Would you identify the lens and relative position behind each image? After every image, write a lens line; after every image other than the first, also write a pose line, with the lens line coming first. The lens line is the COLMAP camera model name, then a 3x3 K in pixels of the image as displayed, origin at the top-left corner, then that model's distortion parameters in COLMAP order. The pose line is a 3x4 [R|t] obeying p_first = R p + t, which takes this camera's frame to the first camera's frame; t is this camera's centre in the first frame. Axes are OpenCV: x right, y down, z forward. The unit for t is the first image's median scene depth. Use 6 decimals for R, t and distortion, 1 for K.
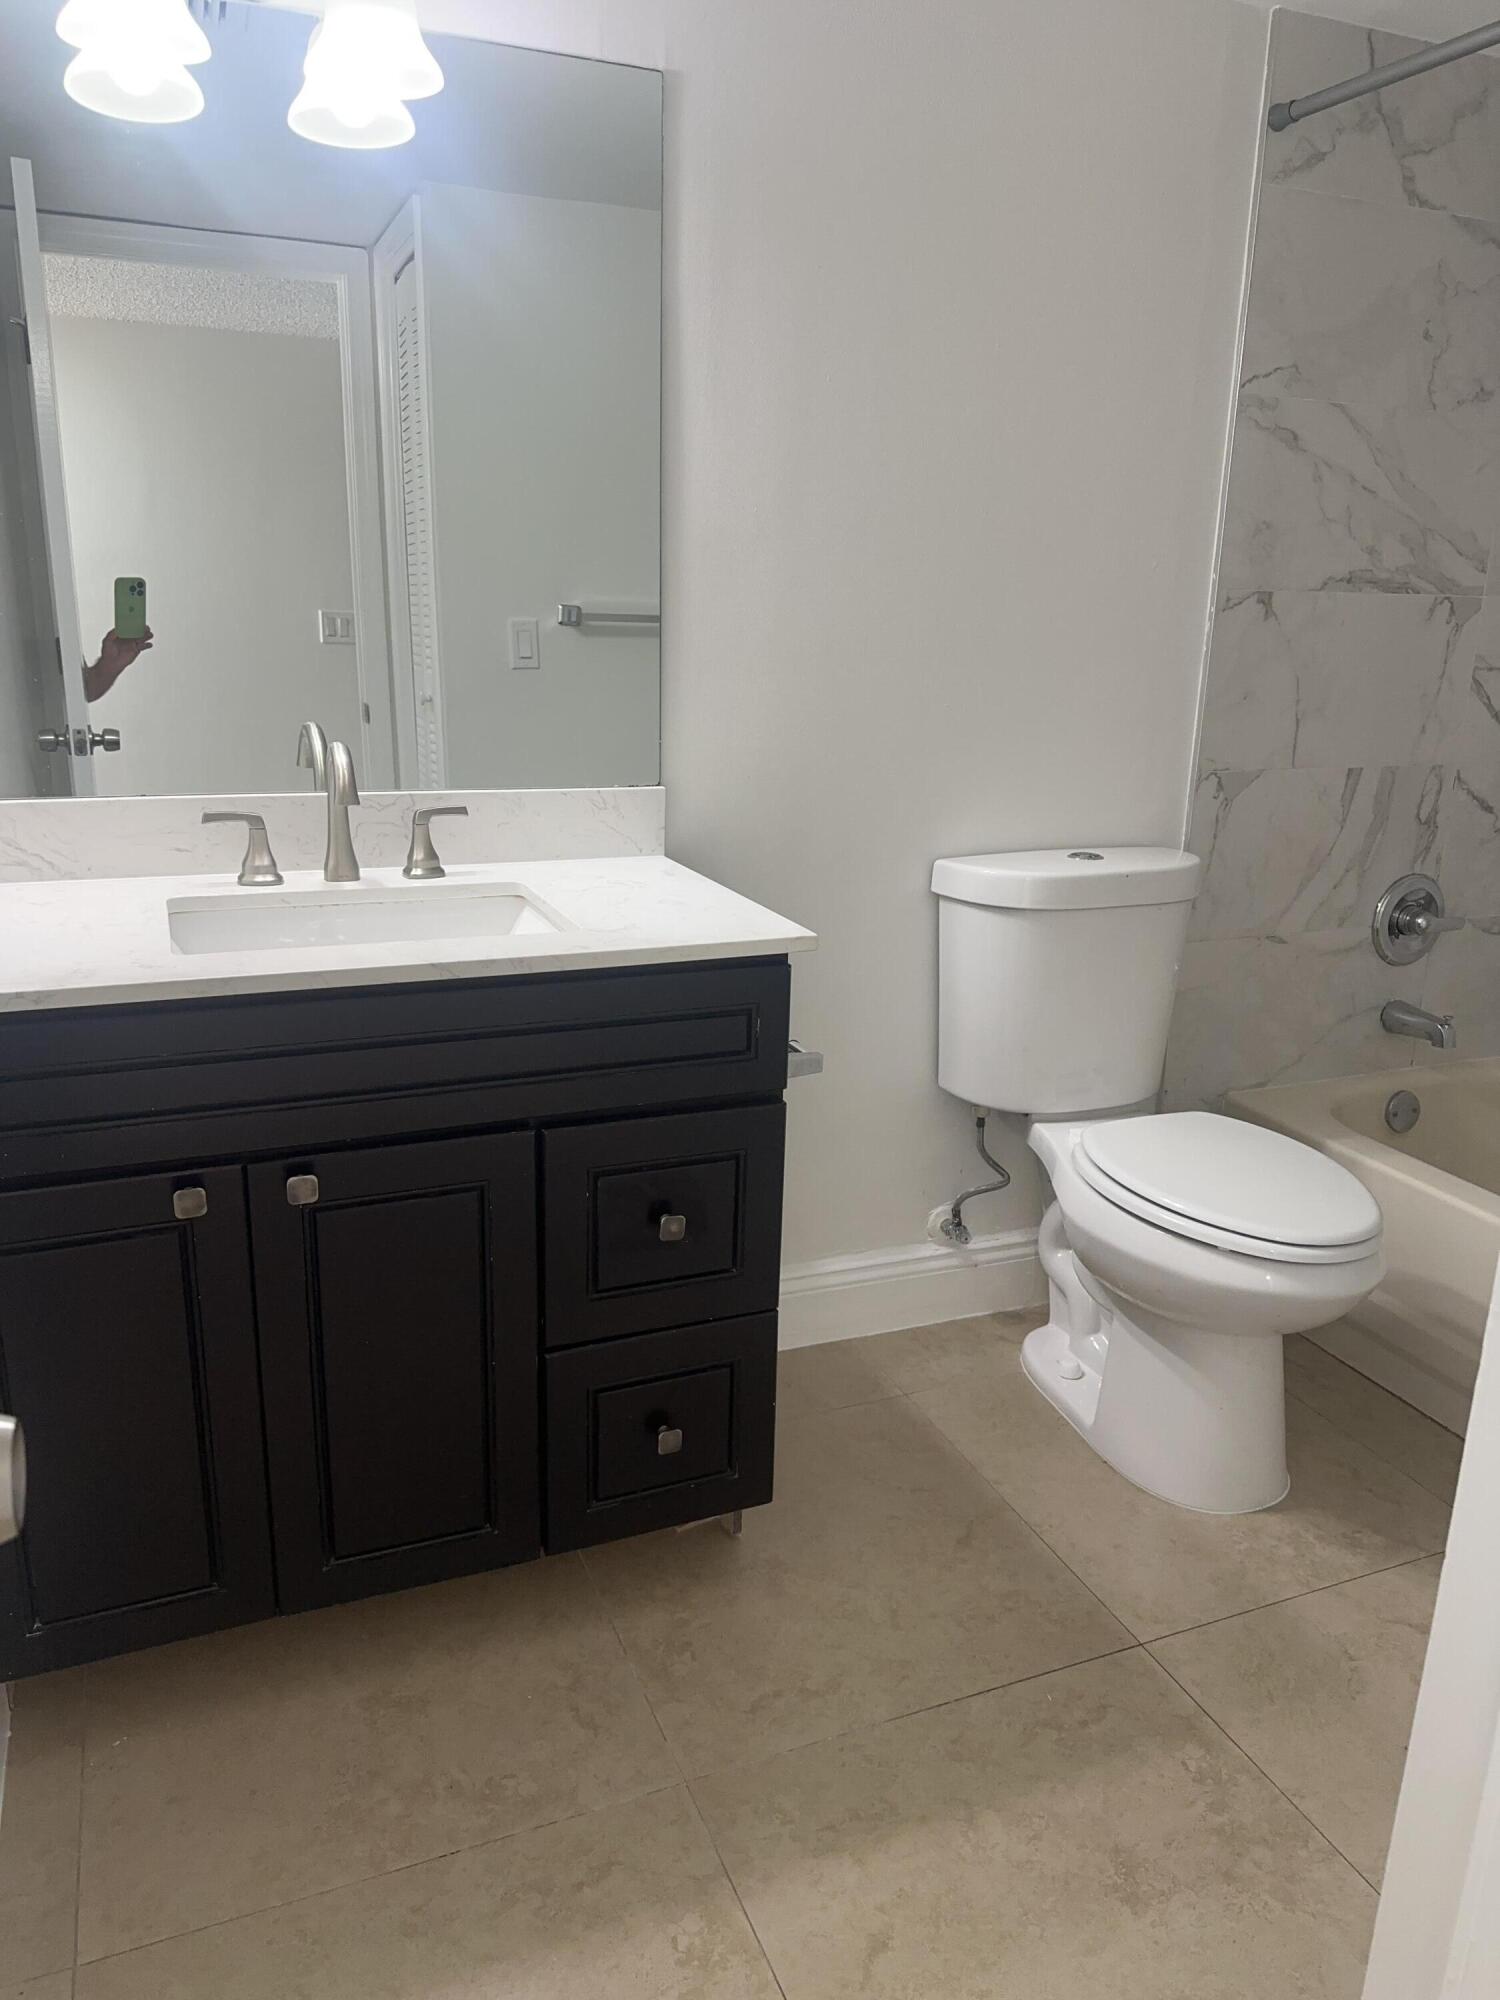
lens RADIAL K [[1416.7, 0, 739.3], [0, 1416.7, 993.1], [0, 0, 1]] dist [0.046574, -0.066171]
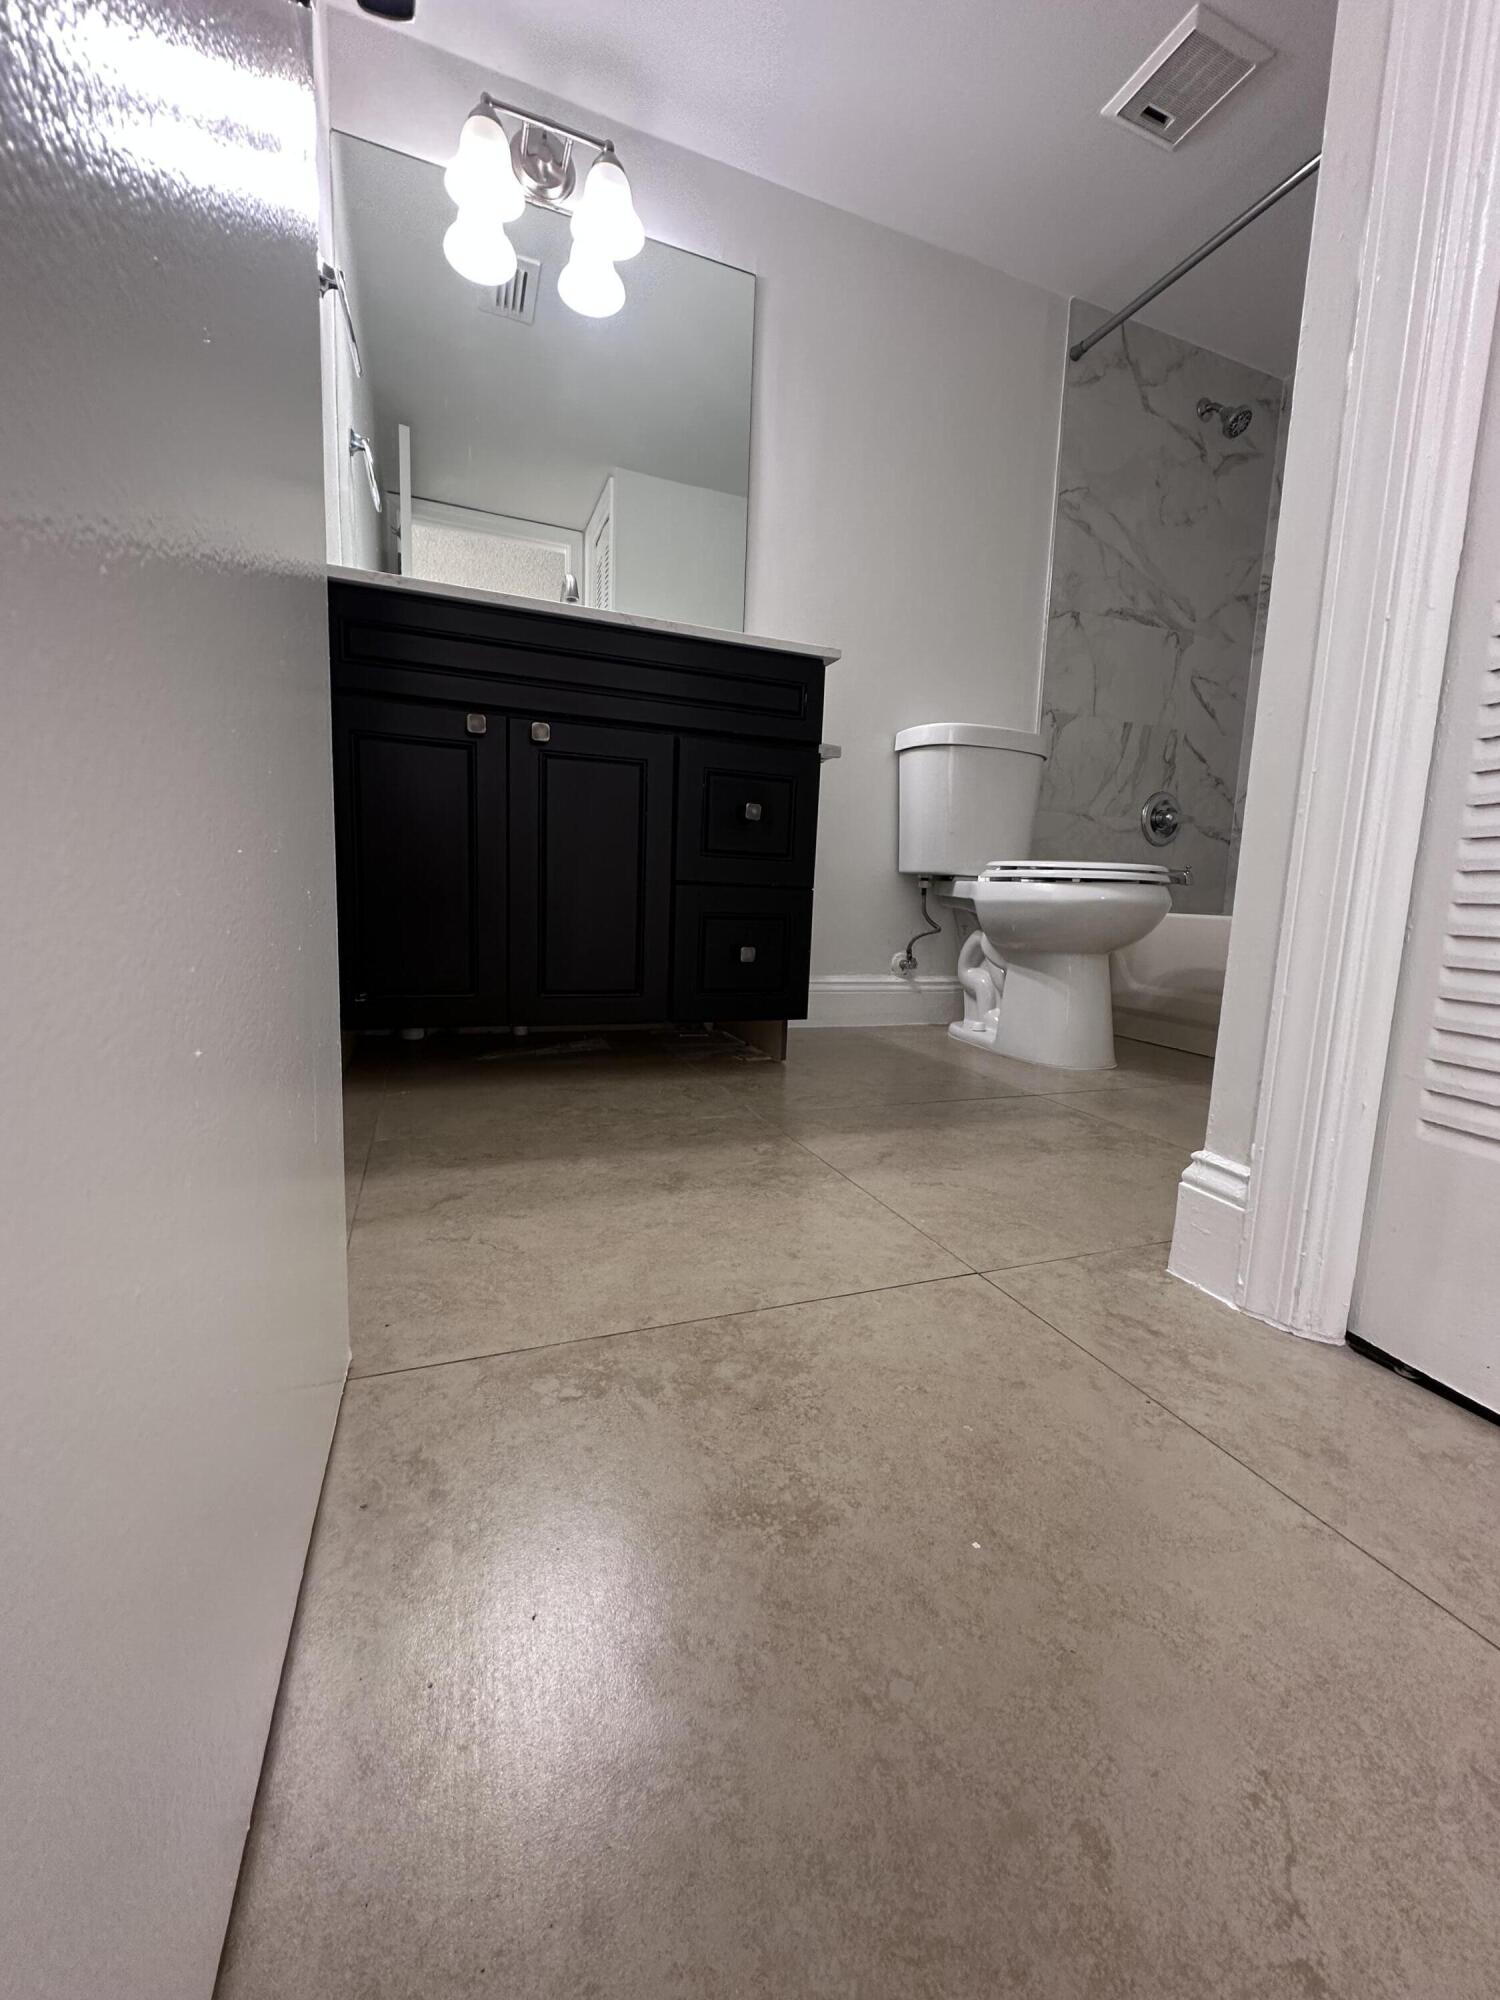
lens RADIAL K [[794.7, 0, 750.0], [0, 794.7, 1000.0], [0, 0, 1]] dist [-0.003746, -0.000533]
pose [[0.999804, 0.015471, -0.012360, -0.025331], [-0.017031, 0.990270, -0.138115, 0.366164], [0.010103, 0.138298, 0.990339, 0.069218]]
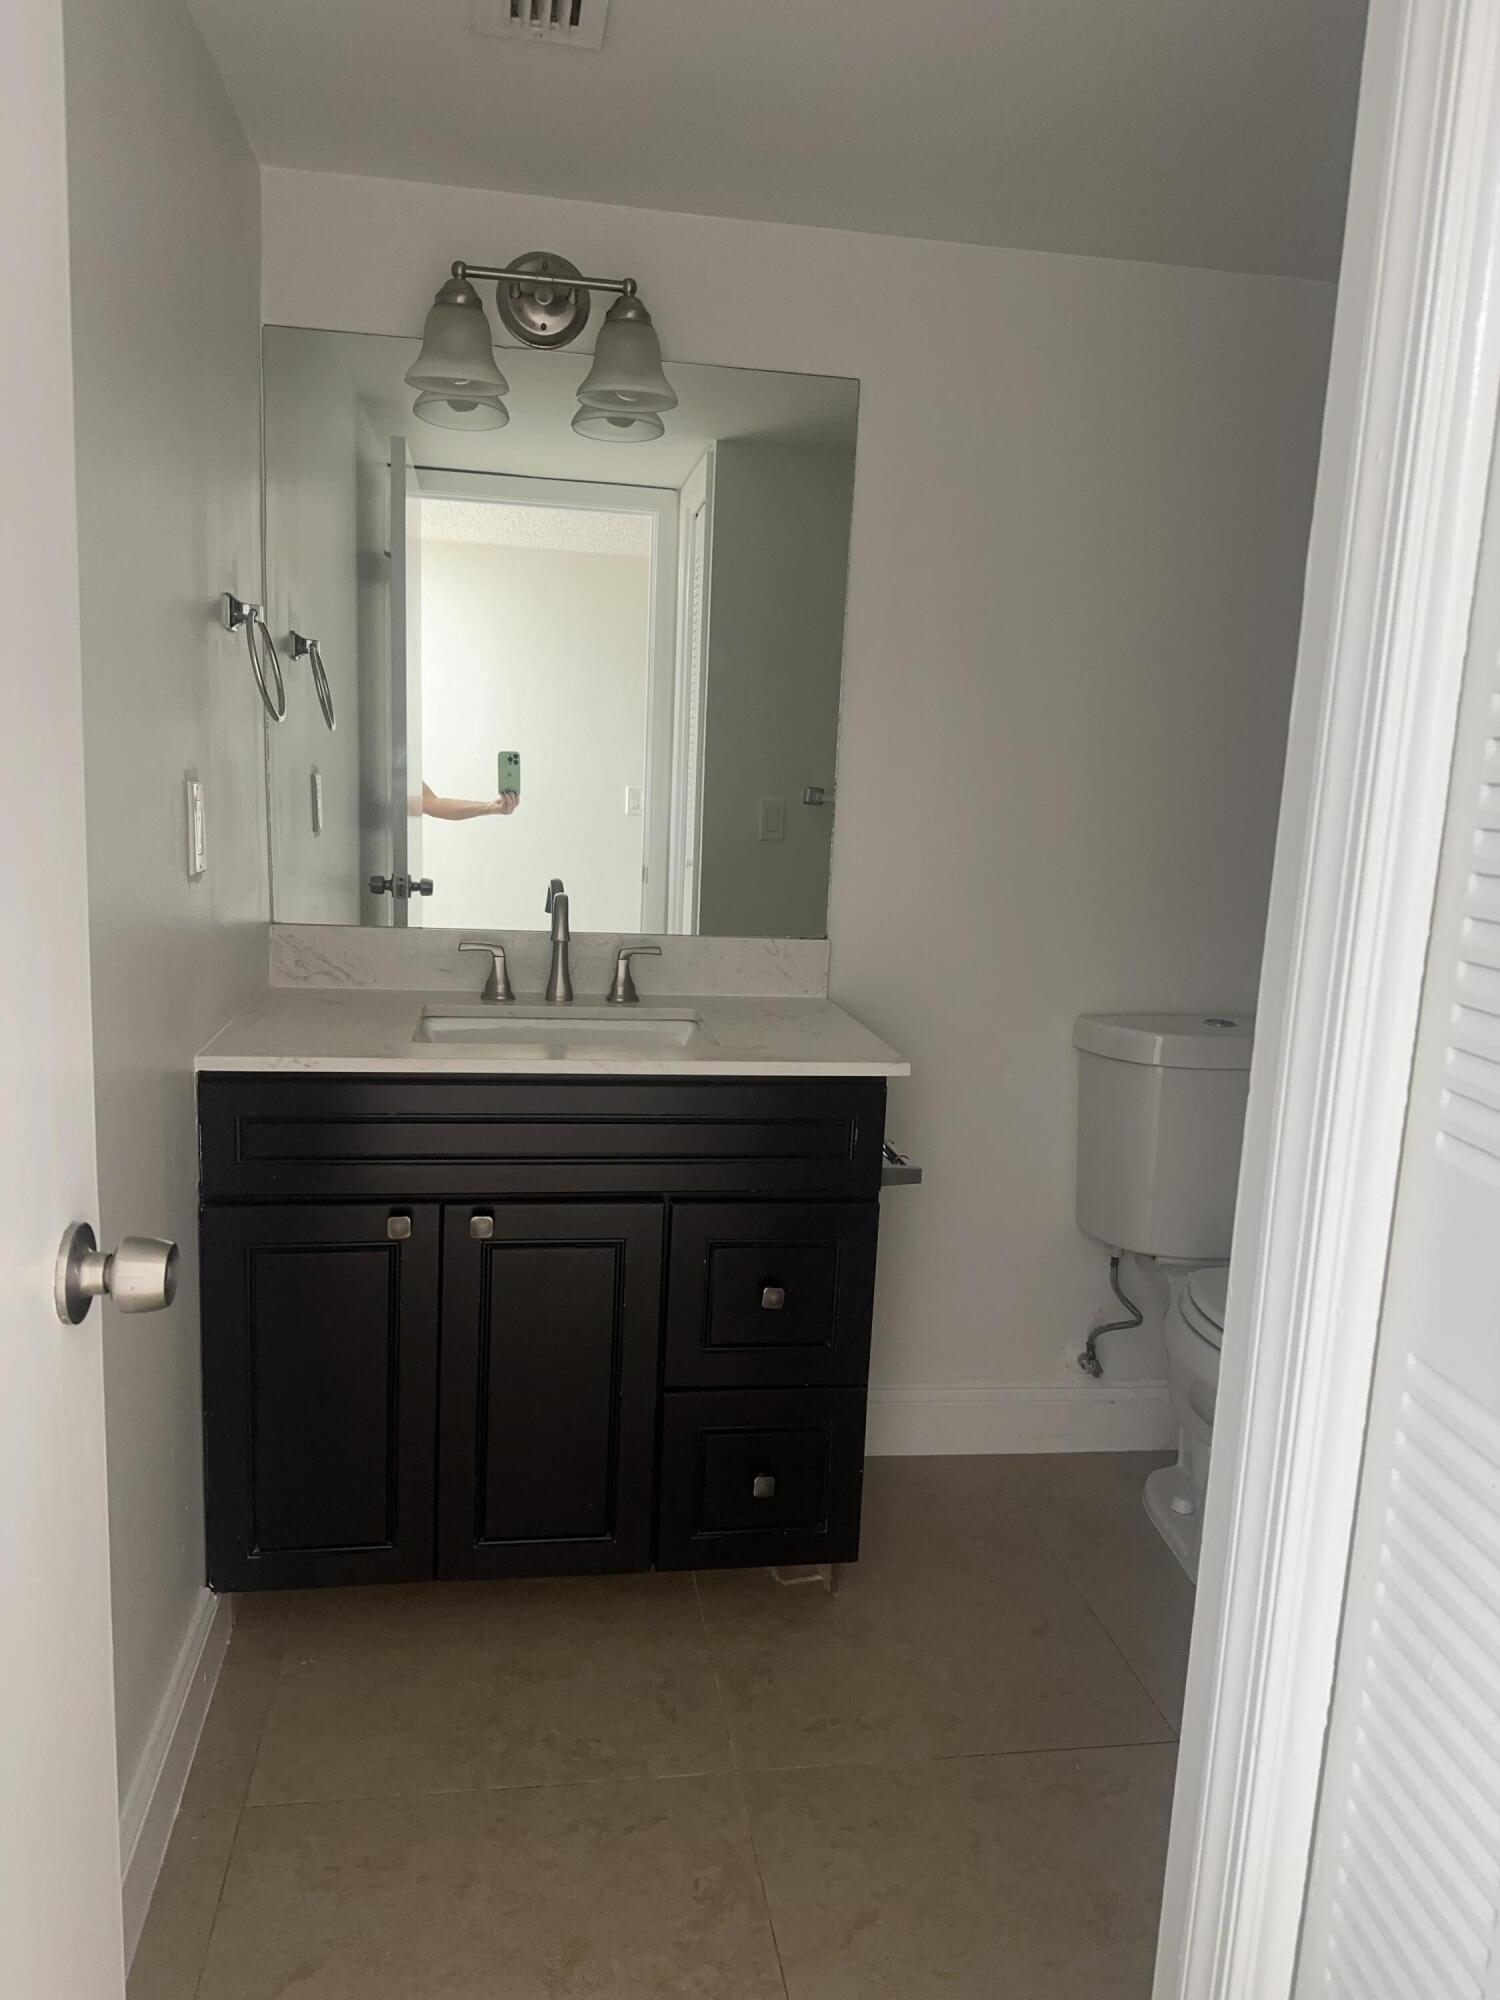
lens RADIAL K [[1418.3, 0, 742.3], [0, 1418.3, 1002.4], [0, 0, 1]] dist [0.093953, -0.114783]
pose [[0.973354, 0.058141, -0.221816, 0.128381], [-0.082615, 0.991276, -0.102698, 0.031083], [0.213910, 0.118287, 0.969665, -0.150447]]
